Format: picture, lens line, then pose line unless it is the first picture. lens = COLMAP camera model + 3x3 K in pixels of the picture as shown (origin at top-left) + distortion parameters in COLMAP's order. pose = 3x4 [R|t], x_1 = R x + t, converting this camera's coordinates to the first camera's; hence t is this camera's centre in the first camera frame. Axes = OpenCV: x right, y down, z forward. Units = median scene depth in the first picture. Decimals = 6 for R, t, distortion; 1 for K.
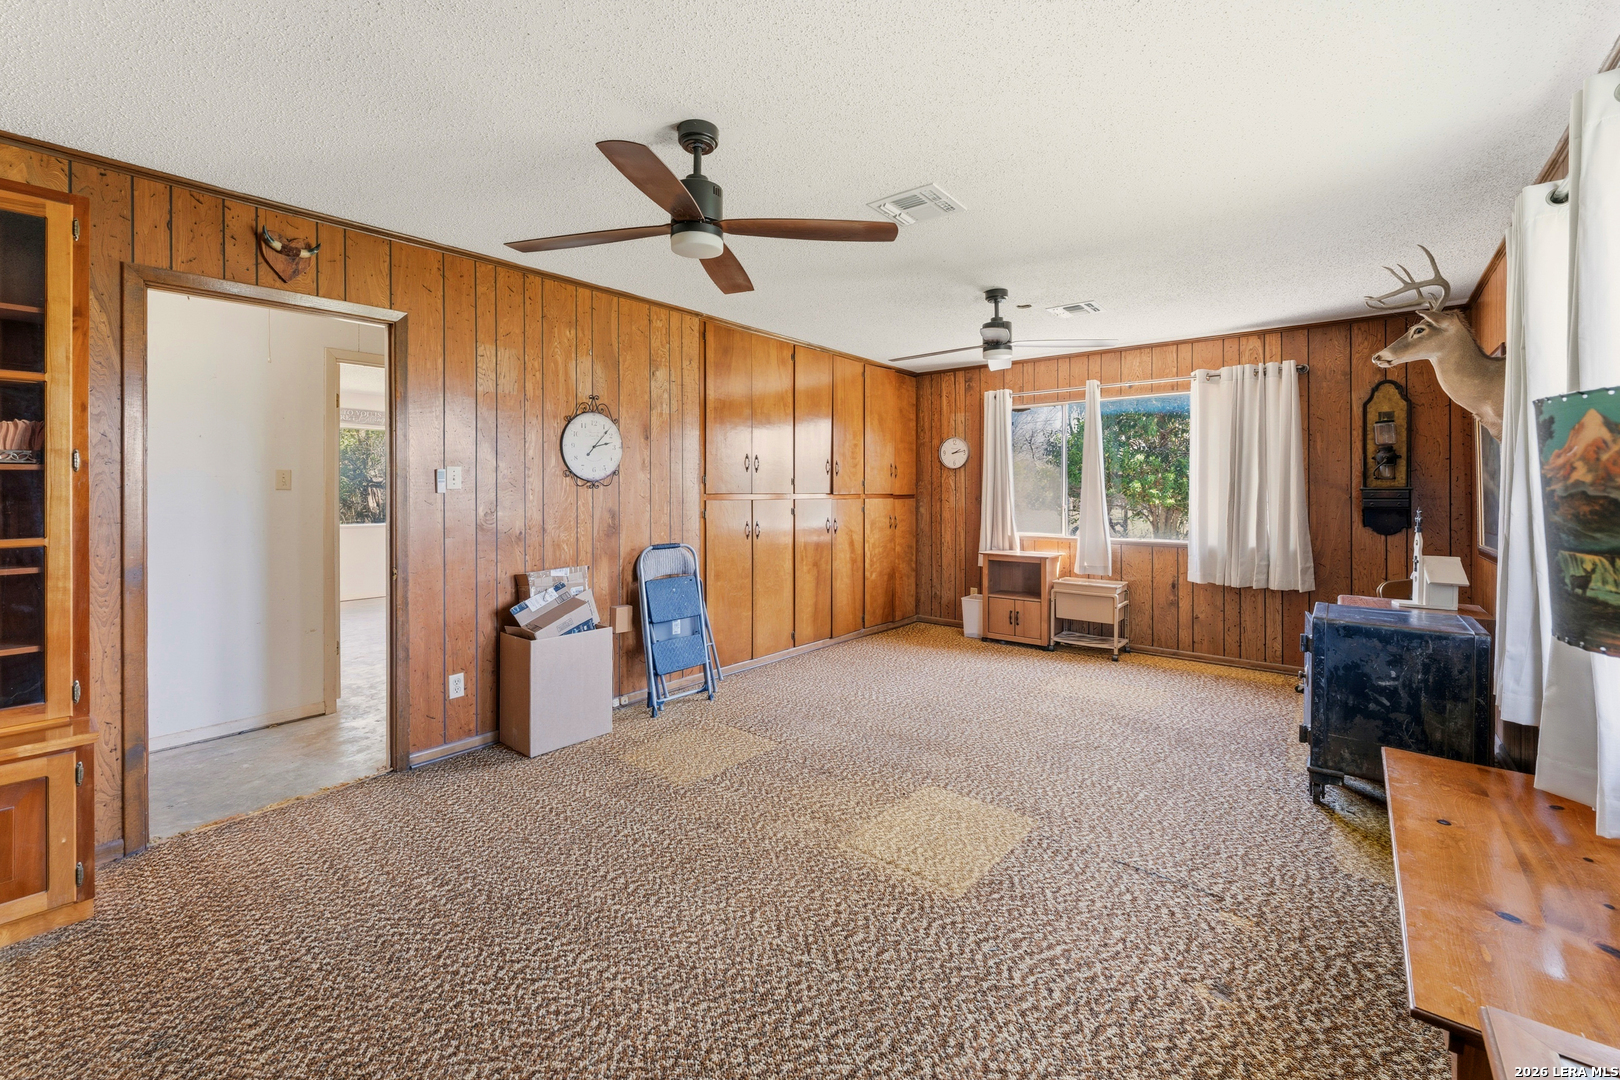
lens RADIAL K [[665.6, 0, 800.9], [0, 665.6, 492.9], [0, 0, 1]] dist [0.000970, -0.000539]
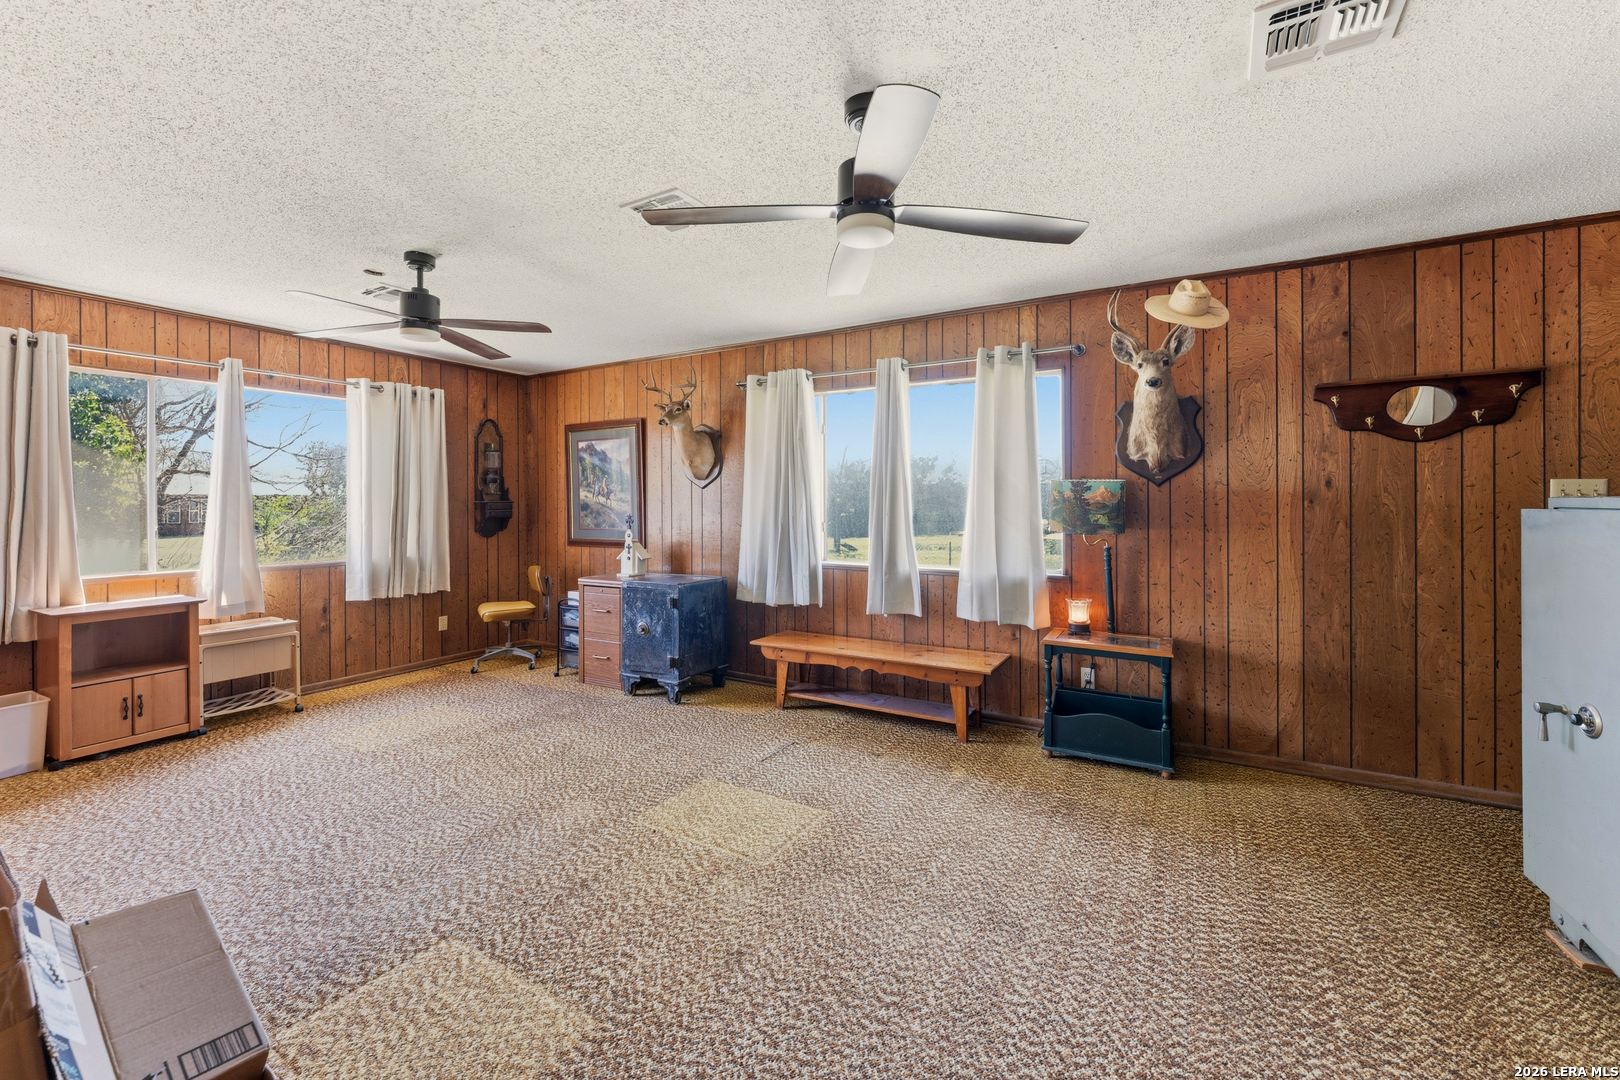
lens RADIAL K [[665.6, 0, 794.2], [0, 665.6, 499.8], [0, 0, 1]] dist [0.000970, -0.000539]
pose [[-0.150882, 0.002581, 0.988548, -0.797385], [0.007454, 0.999971, -0.001473, -0.006442], [-0.988524, 0.007147, -0.150897, 0.952839]]
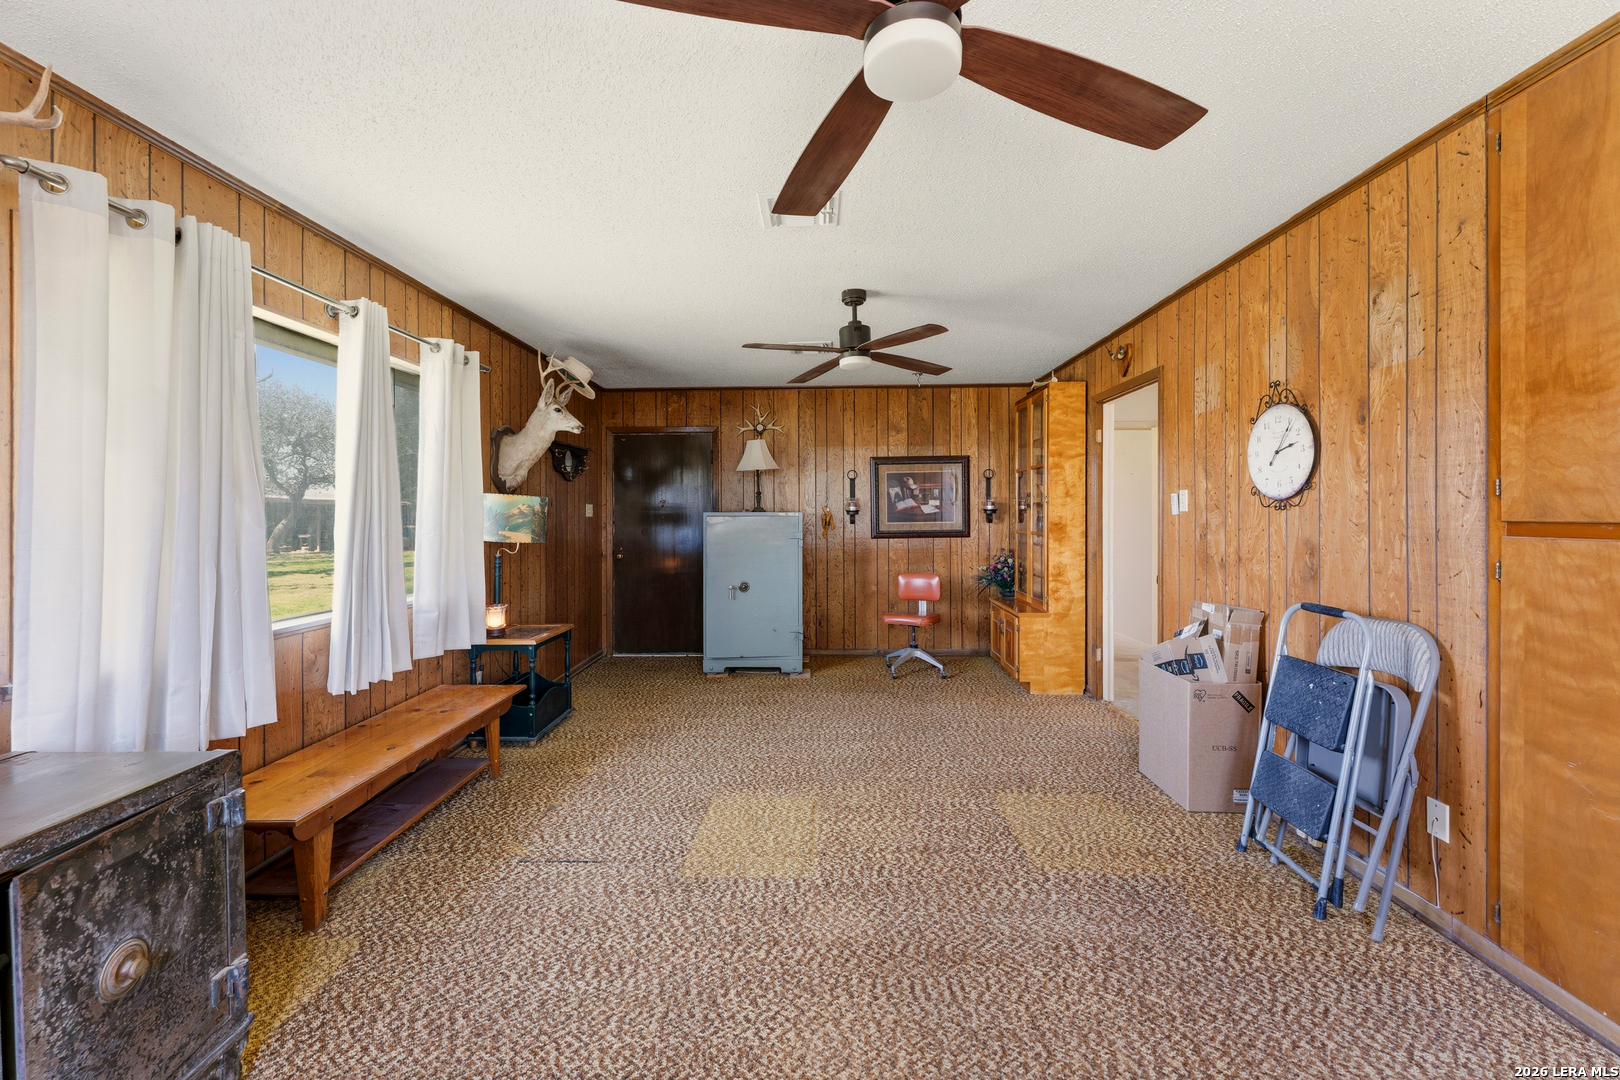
lens RADIAL K [[665.6, 0, 805.9], [0, 665.6, 512.4], [0, 0, 1]] dist [0.000970, -0.000539]
pose [[-0.784019, 0.004271, -0.620722, 0.732824], [0.001268, 0.999985, 0.005278, -0.011312], [0.620735, 0.003351, -0.784013, 1.698857]]
